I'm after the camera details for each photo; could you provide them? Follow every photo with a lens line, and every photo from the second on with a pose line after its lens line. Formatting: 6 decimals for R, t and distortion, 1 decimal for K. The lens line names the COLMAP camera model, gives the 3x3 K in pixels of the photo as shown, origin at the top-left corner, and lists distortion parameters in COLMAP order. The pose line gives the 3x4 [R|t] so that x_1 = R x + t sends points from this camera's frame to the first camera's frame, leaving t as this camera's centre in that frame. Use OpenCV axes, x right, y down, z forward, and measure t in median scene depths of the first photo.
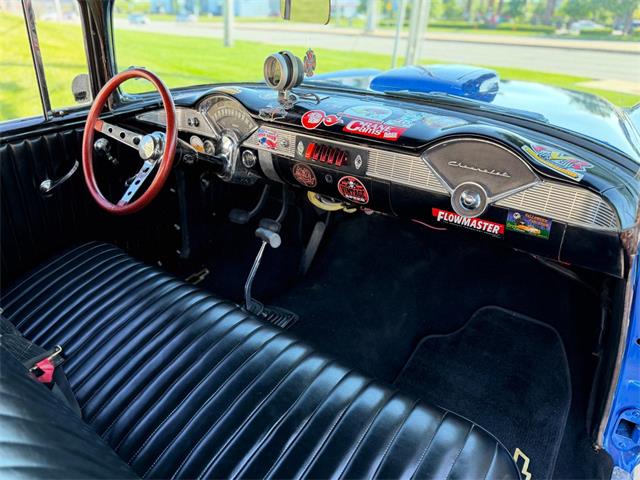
lens RADIAL K [[426.5, 0, 321.0], [0, 426.5, 271.4], [0, 0, 1]] dist [-0.001466, -0.001496]
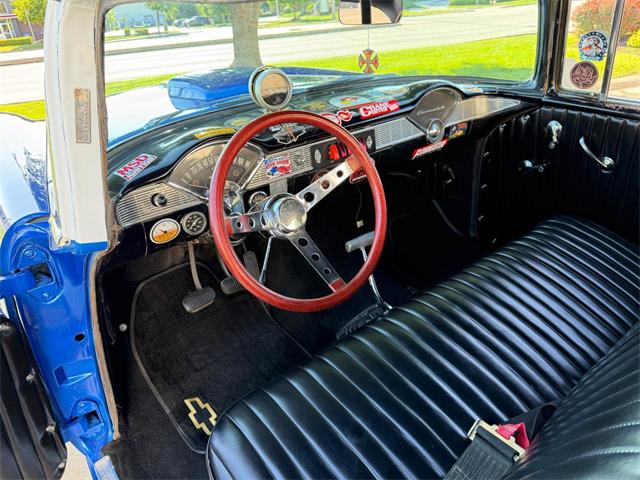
lens RADIAL K [[471.2, 0, 318.9], [0, 471.2, 252.6], [0, 0, 1]] dist [0.008161, -0.050523]
pose [[0.253581, -0.484750, 0.837086, -0.993315], [0.560344, 0.779003, 0.281368, -0.397680], [-0.788486, 0.397707, 0.469168, 0.554637]]
